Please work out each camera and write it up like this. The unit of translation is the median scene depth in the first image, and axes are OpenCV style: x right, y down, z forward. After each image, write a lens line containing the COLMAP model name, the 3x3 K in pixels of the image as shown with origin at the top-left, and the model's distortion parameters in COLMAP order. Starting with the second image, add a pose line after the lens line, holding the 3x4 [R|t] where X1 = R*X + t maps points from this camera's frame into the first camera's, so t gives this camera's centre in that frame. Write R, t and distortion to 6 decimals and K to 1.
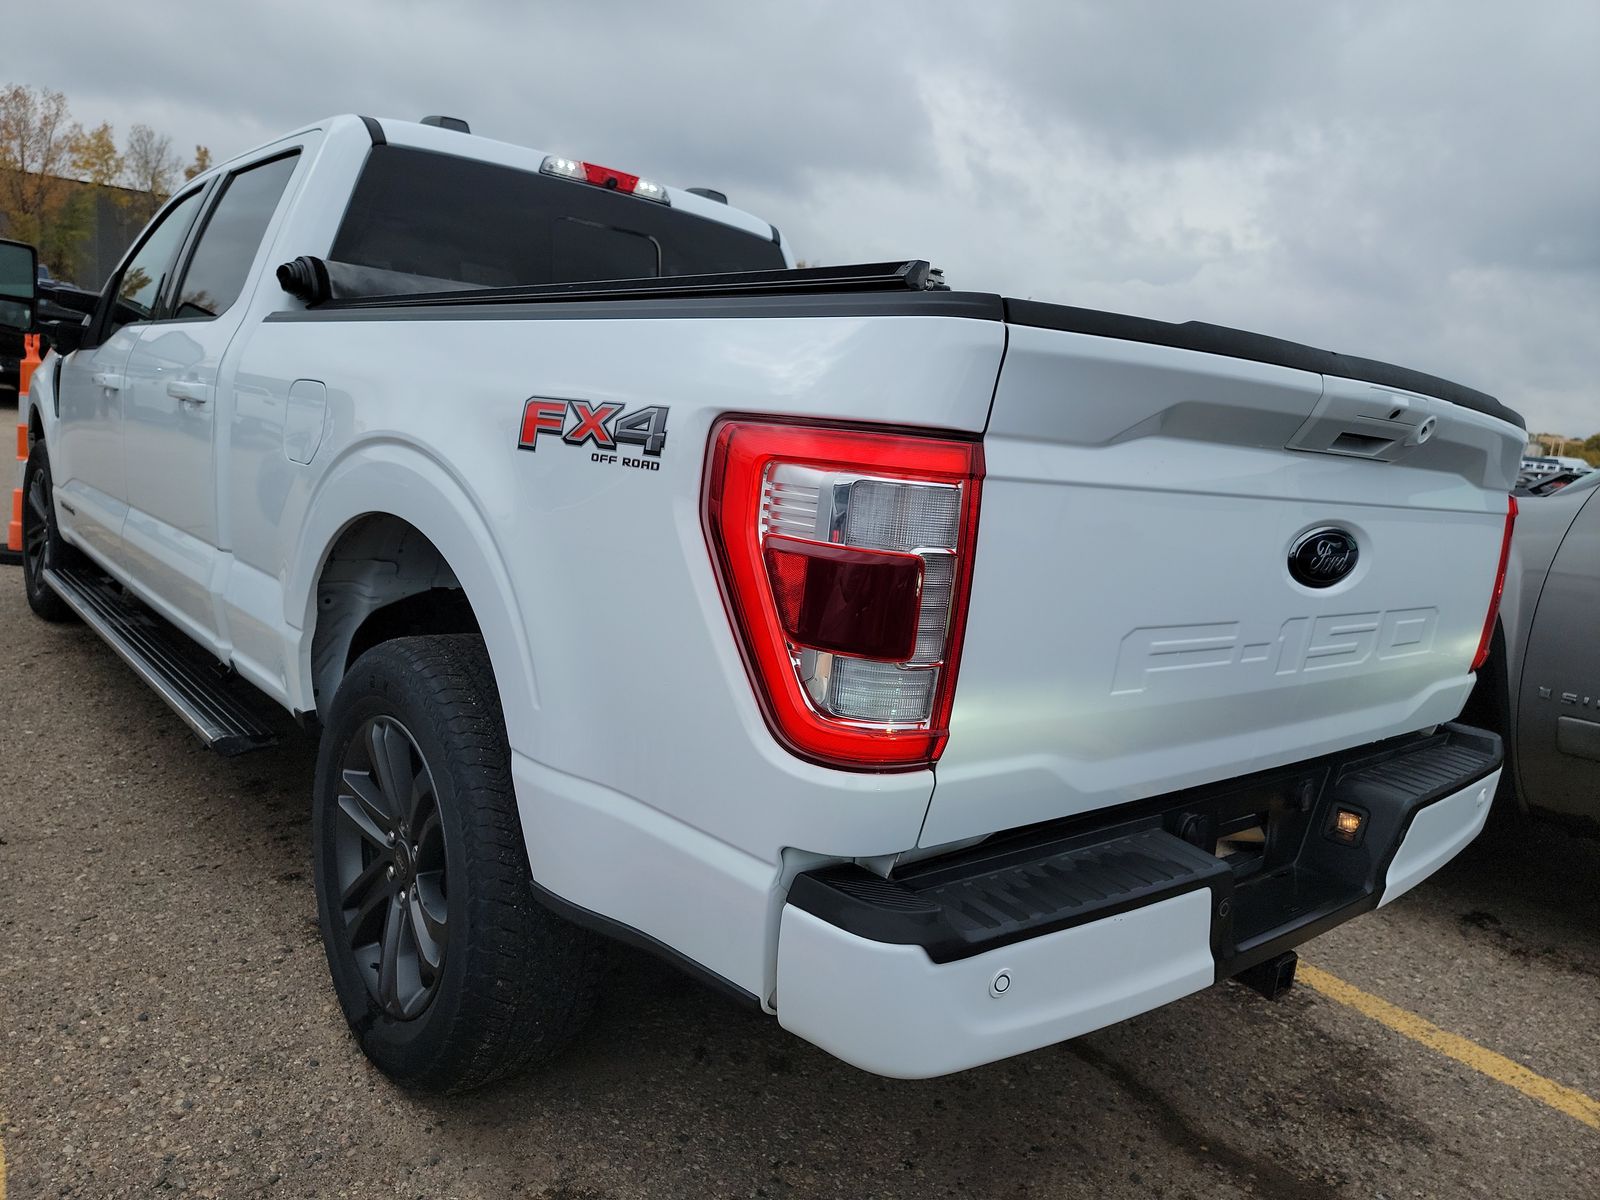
lens RADIAL K [[1128.7, 0, 799.0], [0, 1128.7, 573.7], [0, 0, 1]] dist [0.092927, -0.087164]
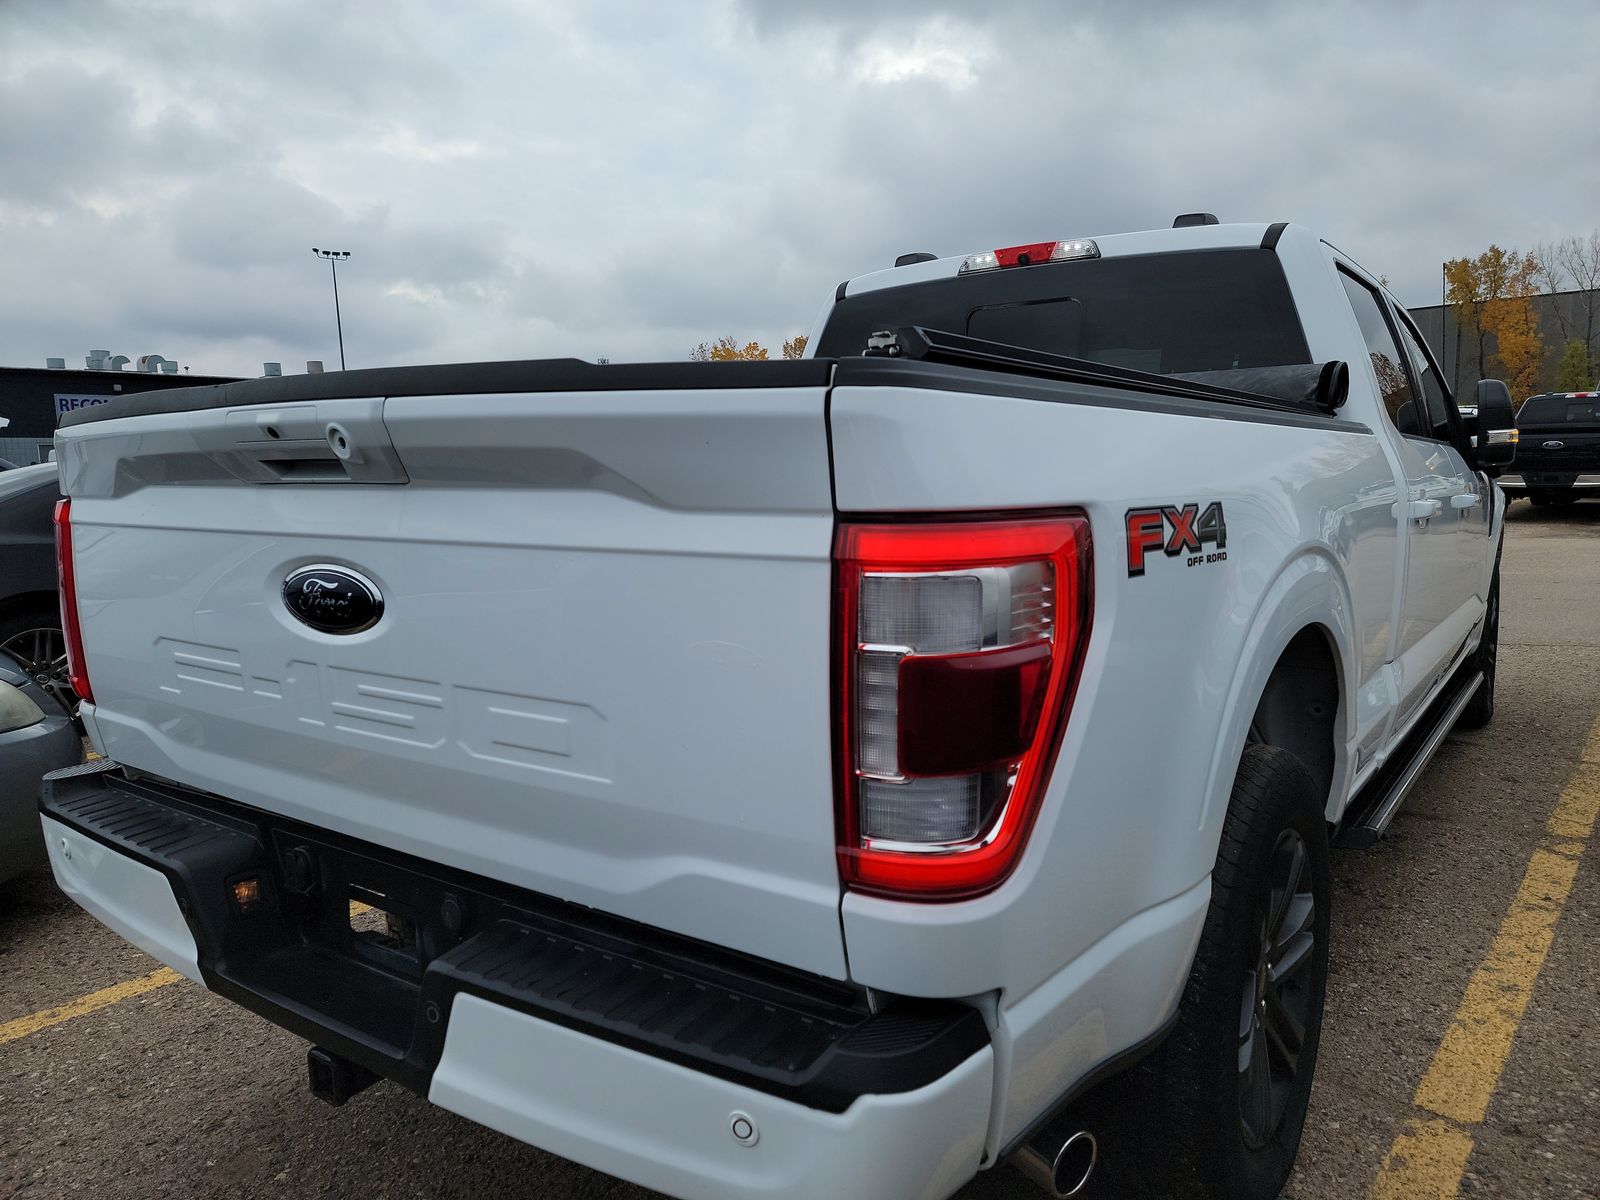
lens RADIAL K [[1119.1, 0, 823.8], [0, 1119.1, 598.8], [0, 0, 1]] dist [0.103068, -0.093025]
pose [[0.230666, 0.011702, -0.972963, 0.844688], [-0.091702, 0.995739, -0.009765, -0.024649], [0.968702, 0.091475, 0.230756, 0.703689]]
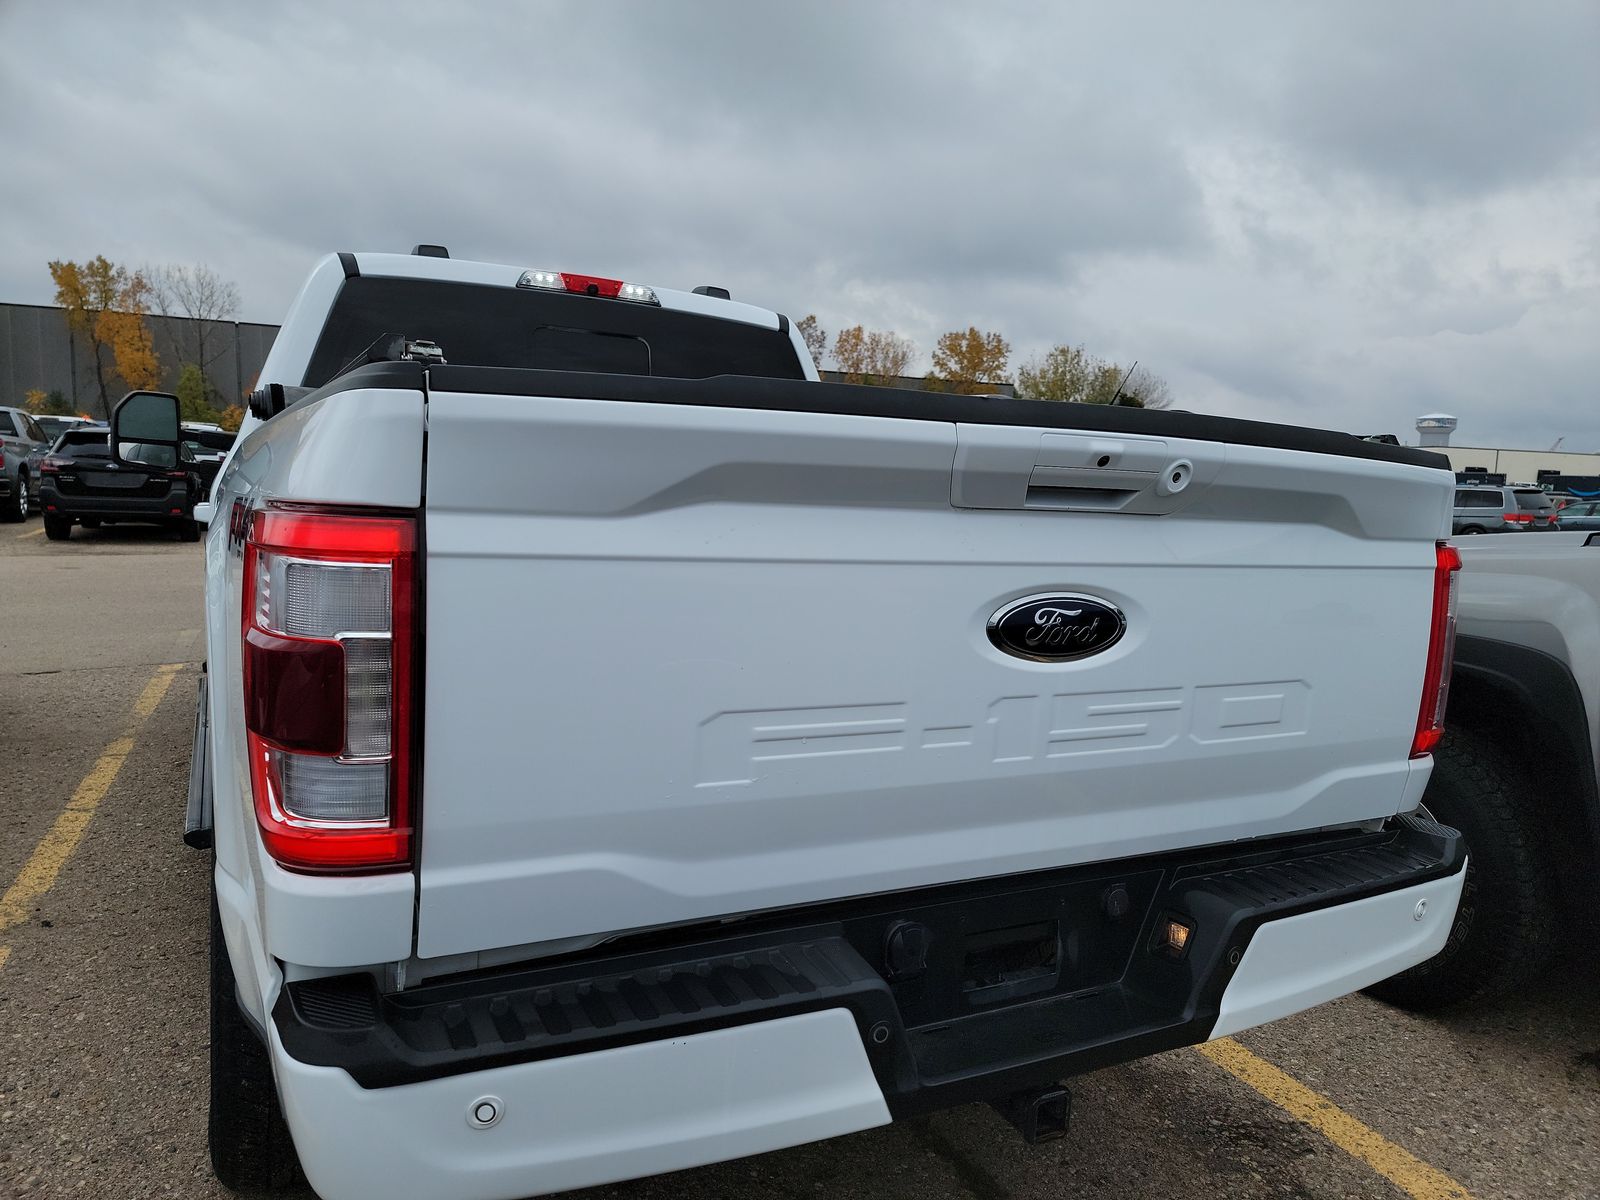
lens RADIAL K [[1119.1, 0, 823.8], [0, 1119.1, 598.8], [0, 0, 1]] dist [0.103068, -0.093025]
pose [[0.973694, -0.041679, -0.224014, 0.288184], [0.028674, 0.997726, -0.061000, 0.007083], [0.226047, 0.052972, 0.972675, 0.070399]]
